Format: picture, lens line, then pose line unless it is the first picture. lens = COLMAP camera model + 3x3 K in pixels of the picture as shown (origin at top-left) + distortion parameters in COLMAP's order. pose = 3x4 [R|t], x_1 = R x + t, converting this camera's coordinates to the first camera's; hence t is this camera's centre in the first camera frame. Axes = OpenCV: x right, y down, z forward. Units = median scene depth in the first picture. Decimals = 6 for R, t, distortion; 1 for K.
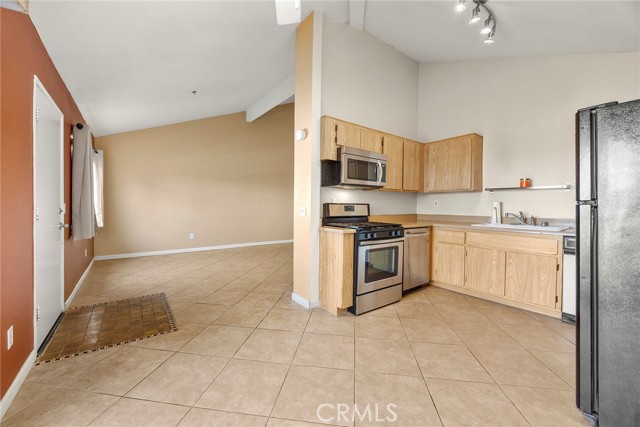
lens RADIAL K [[248.5, 0, 319.8], [0, 248.5, 209.0], [0, 0, 1]] dist [0.001135, -0.000103]
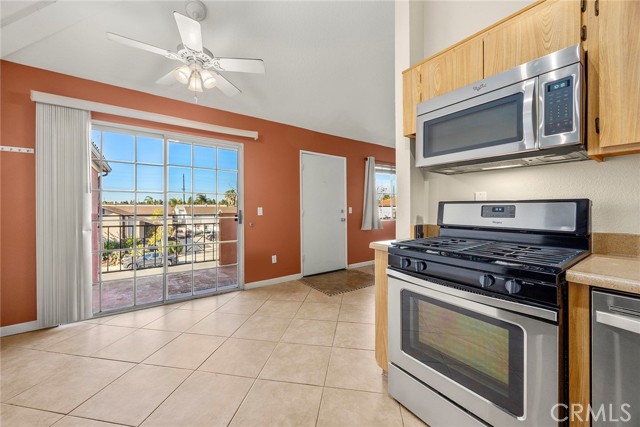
lens RADIAL K [[248.5, 0, 319.8], [0, 248.5, 209.0], [0, 0, 1]] dist [0.001135, -0.000103]
pose [[-0.029956, -0.006788, -0.999528, 0.970948], [-0.011348, 0.999915, -0.006450, 0.000353], [0.999487, 0.011150, -0.030030, 1.121707]]
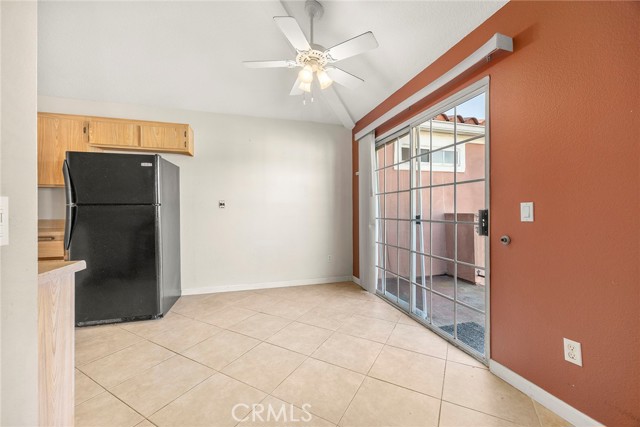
lens RADIAL K [[251.2, 0, 319.5], [0, 251.2, 217.0], [0, 0, 1]] dist [0.000689, -0.000071]
pose [[-0.932075, -0.011659, 0.362078, -0.527414], [0.001085, 0.999388, 0.034972, -0.001165], [-0.362264, 0.032989, -0.931492, 1.568486]]
